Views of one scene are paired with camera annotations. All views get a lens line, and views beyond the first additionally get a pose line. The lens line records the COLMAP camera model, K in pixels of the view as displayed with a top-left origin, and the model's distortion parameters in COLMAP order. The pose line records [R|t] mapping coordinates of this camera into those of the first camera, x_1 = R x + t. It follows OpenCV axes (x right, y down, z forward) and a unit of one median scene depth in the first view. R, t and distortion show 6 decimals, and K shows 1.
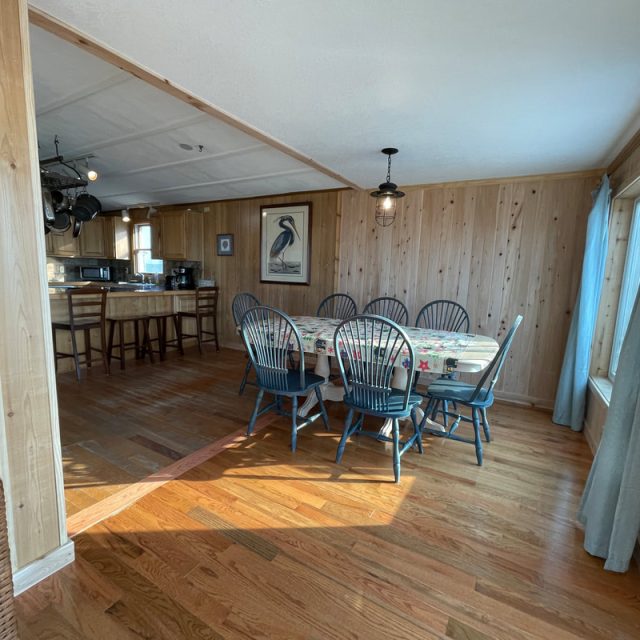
lens RADIAL K [[344.2, 0, 320.0], [0, 344.2, 320.0], [0, 0, 1]] dist [-0.001208, 0.000057]
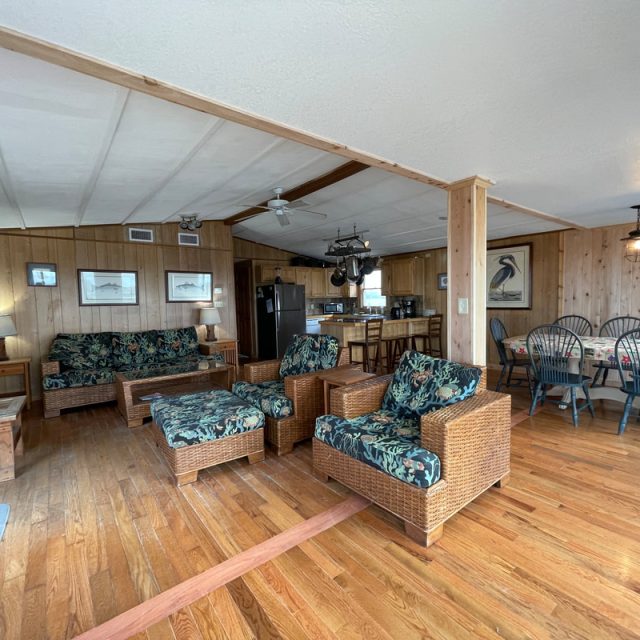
lens RADIAL K [[344.2, 0, 320.0], [0, 344.2, 320.0], [0, 0, 1]] dist [-0.001208, 0.000057]
pose [[0.927734, -0.036961, -0.371407, -0.258709], [0.007467, 0.996723, -0.080540, 0.026522], [0.373167, 0.071947, 0.924970, -0.373989]]
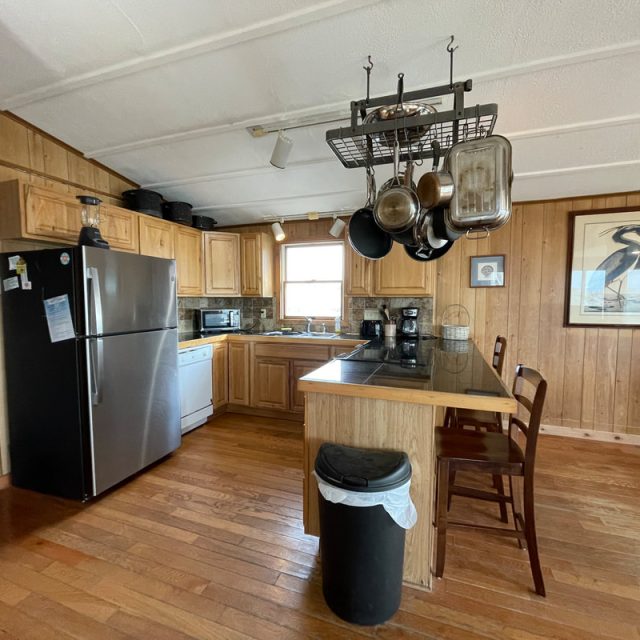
lens RADIAL K [[344.2, 0, 320.0], [0, 344.2, 320.0], [0, 0, 1]] dist [-0.001208, 0.000057]
pose [[0.985240, -0.044692, 0.165243, -0.763899], [0.056768, 0.995994, -0.069092, -0.106443], [-0.161493, 0.077452, 0.983830, 0.445958]]
